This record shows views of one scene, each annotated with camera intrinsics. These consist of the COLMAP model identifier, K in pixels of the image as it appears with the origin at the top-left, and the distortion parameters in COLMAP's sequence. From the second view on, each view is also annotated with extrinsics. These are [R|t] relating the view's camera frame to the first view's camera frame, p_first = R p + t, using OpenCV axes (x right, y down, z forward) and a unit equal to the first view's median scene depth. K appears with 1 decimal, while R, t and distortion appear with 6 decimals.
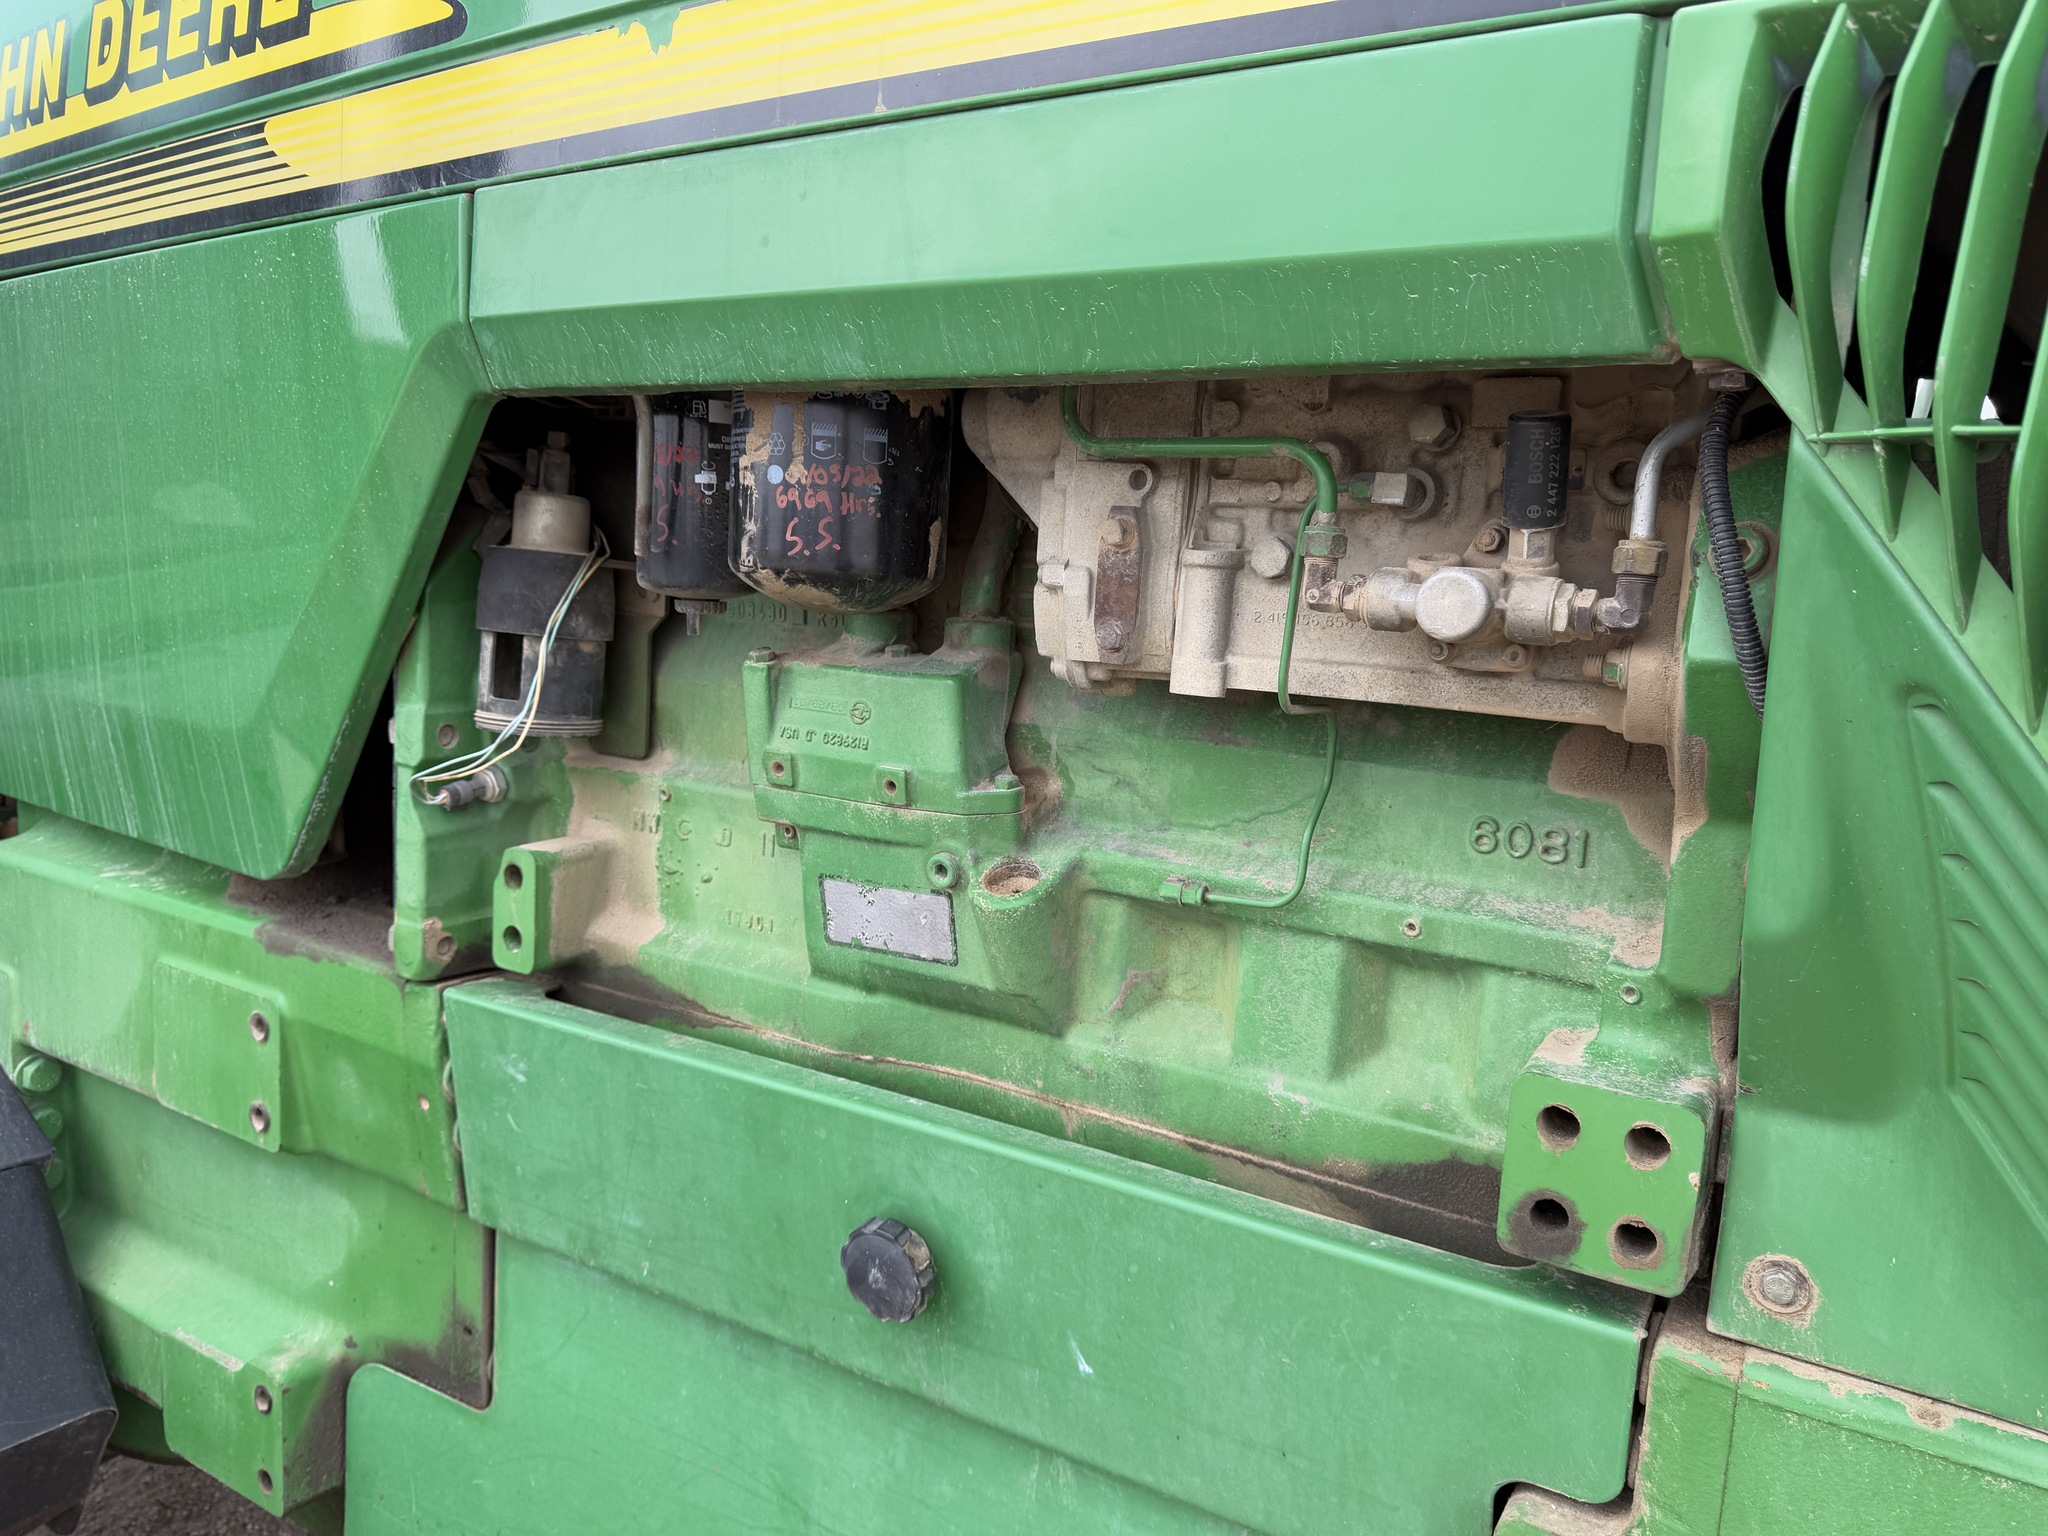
lens RADIAL K [[1464.7, 0, 1038.6], [0, 1464.7, 772.7], [0, 0, 1]] dist [0.066056, -0.087497]
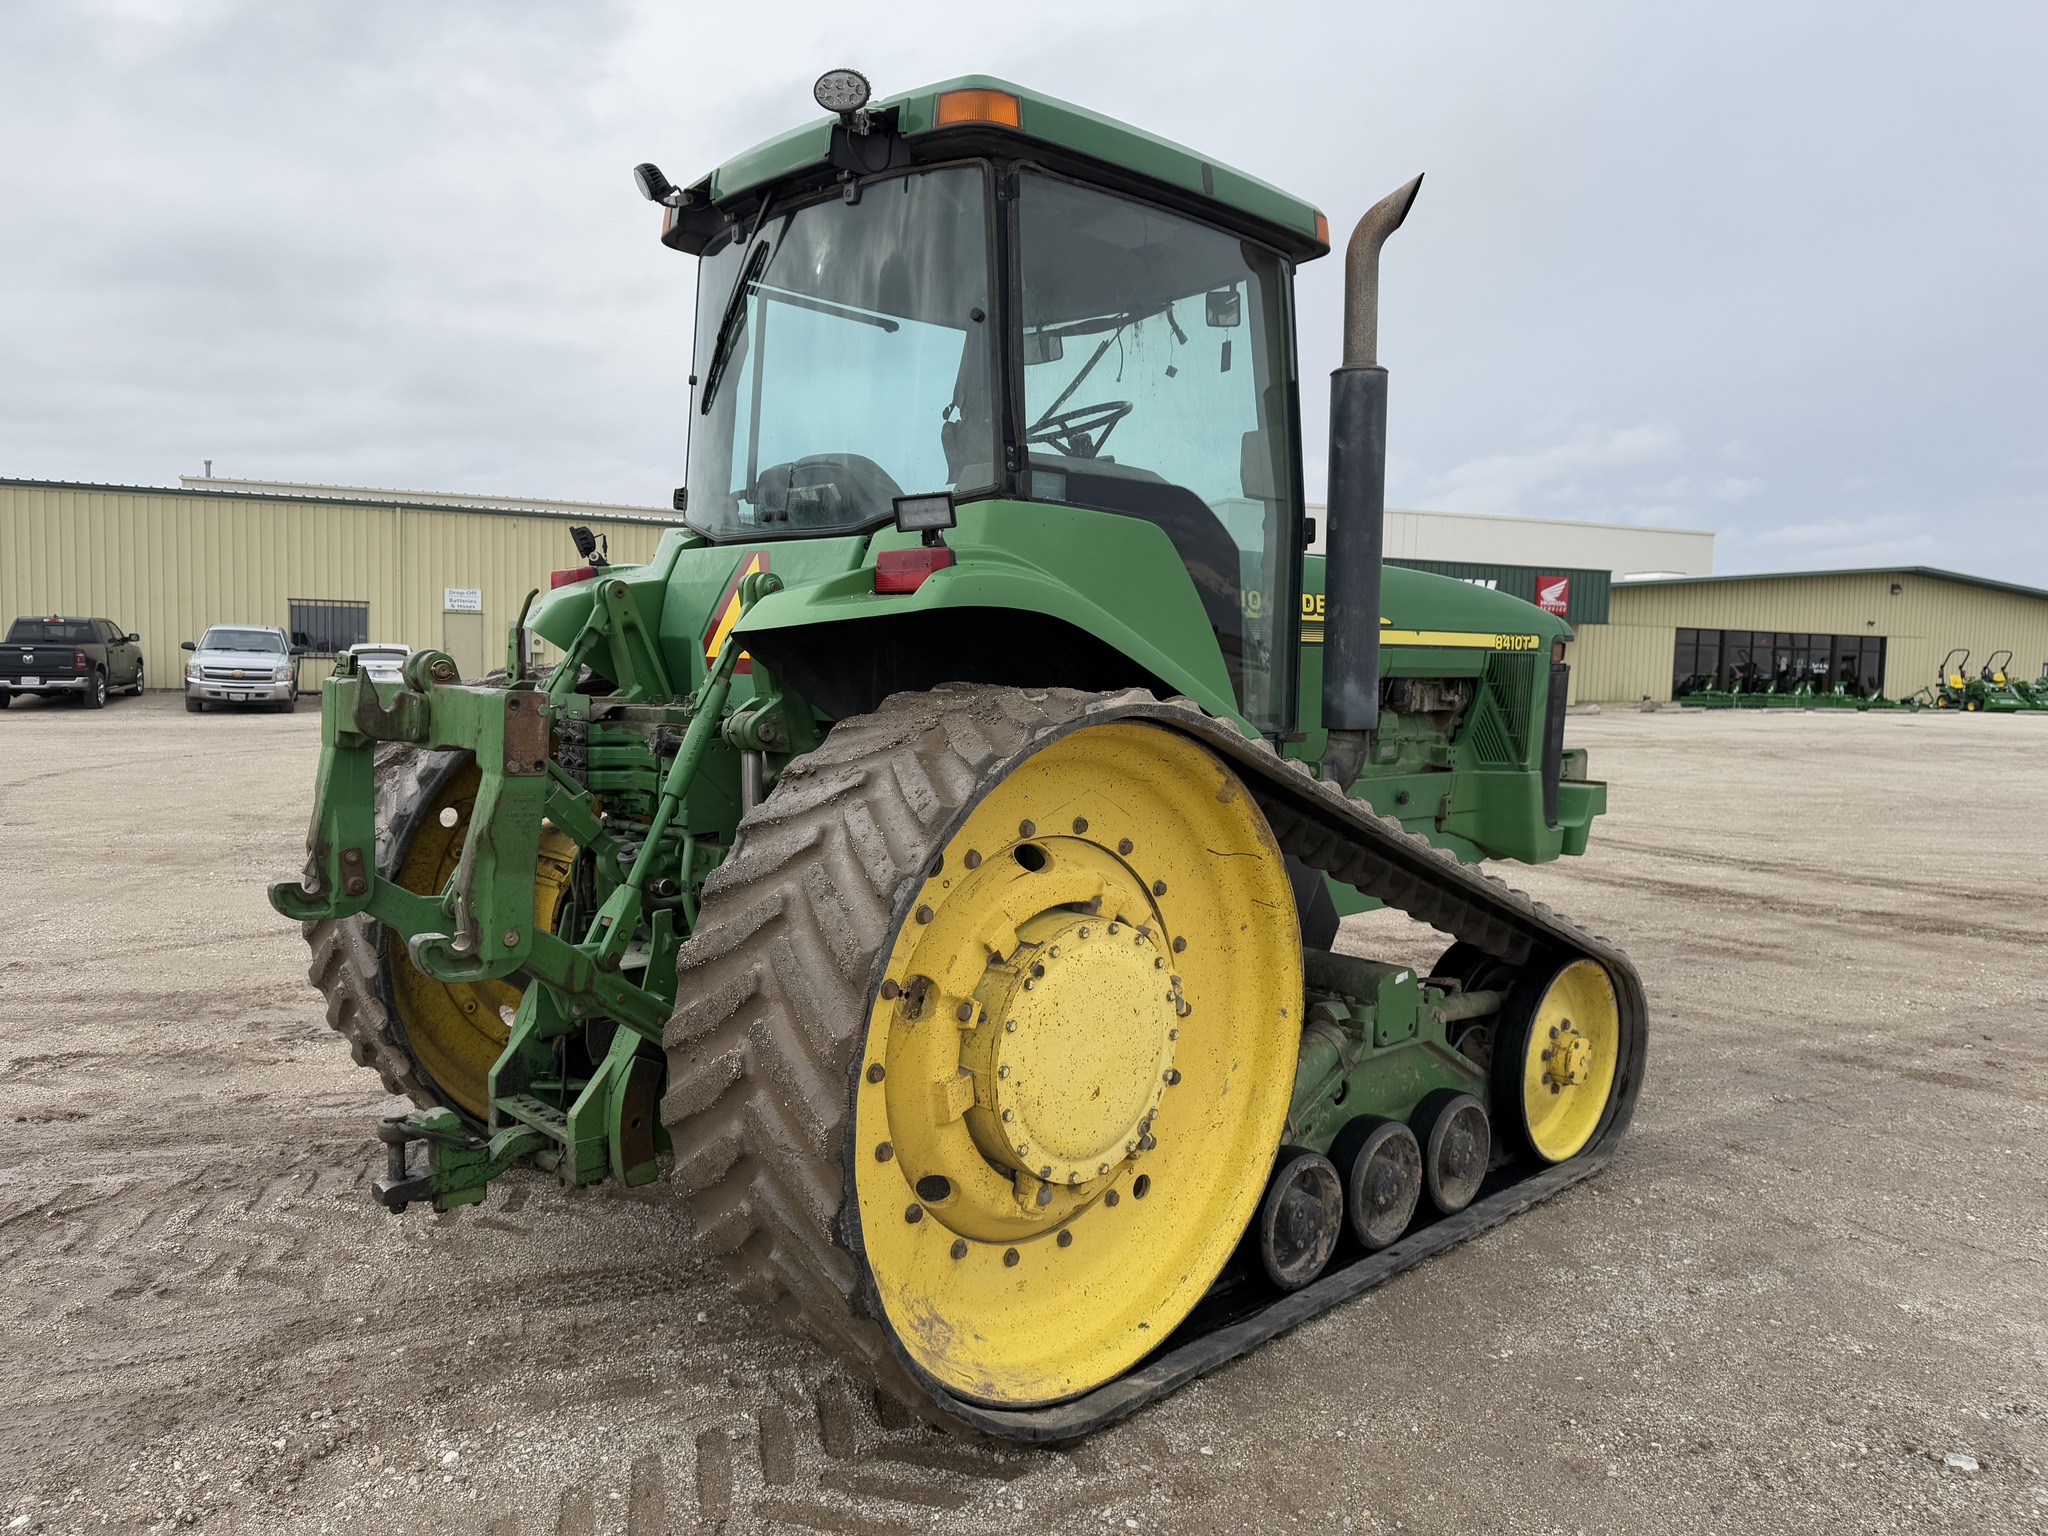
lens RADIAL K [[1438.2, 0, 1049.4], [0, 1438.2, 765.2], [0, 0, 1]] dist [0.061091, -0.044843]
pose [[0.248649, -0.128035, 0.960094, -7.026987], [0.122631, 0.987410, 0.099918, -0.704379], [-0.960799, 0.092893, 0.261220, 0.807815]]
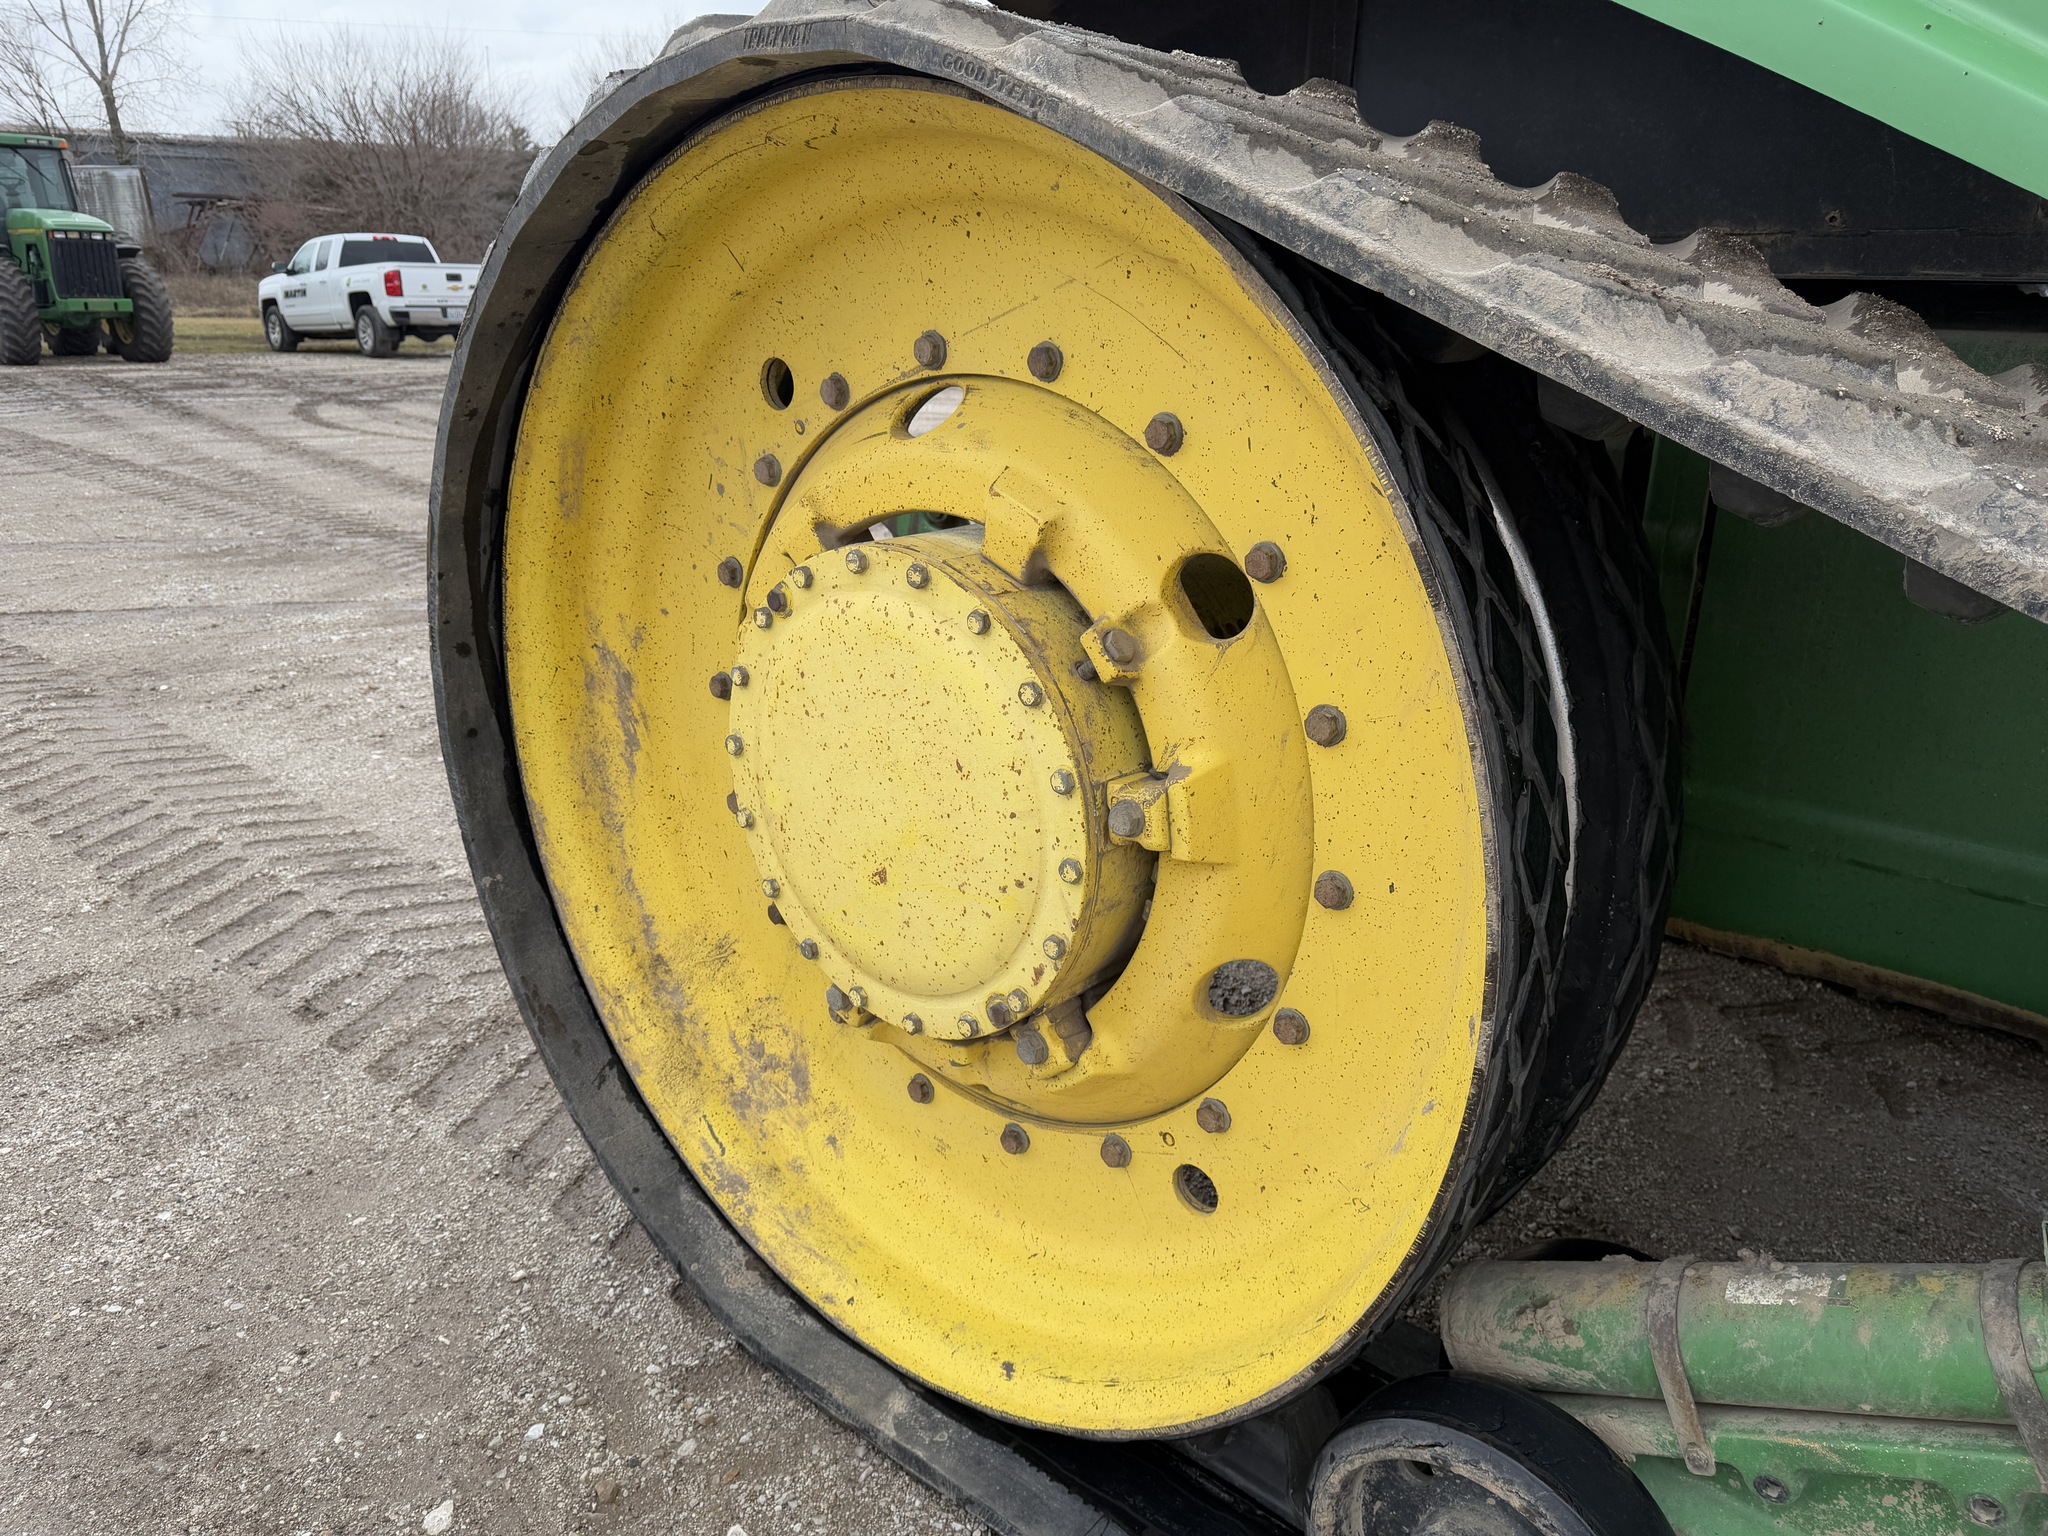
lens RADIAL K [[1439.1, 0, 1023.9], [0, 1439.1, 769.3], [0, 0, 1]] dist [0.072162, -0.087201]
pose [[0.983398, 0.012948, -0.181001, -3.068587], [0.020731, 0.982904, 0.182947, 0.005536], [0.180275, -0.183662, 0.966317, -0.070693]]
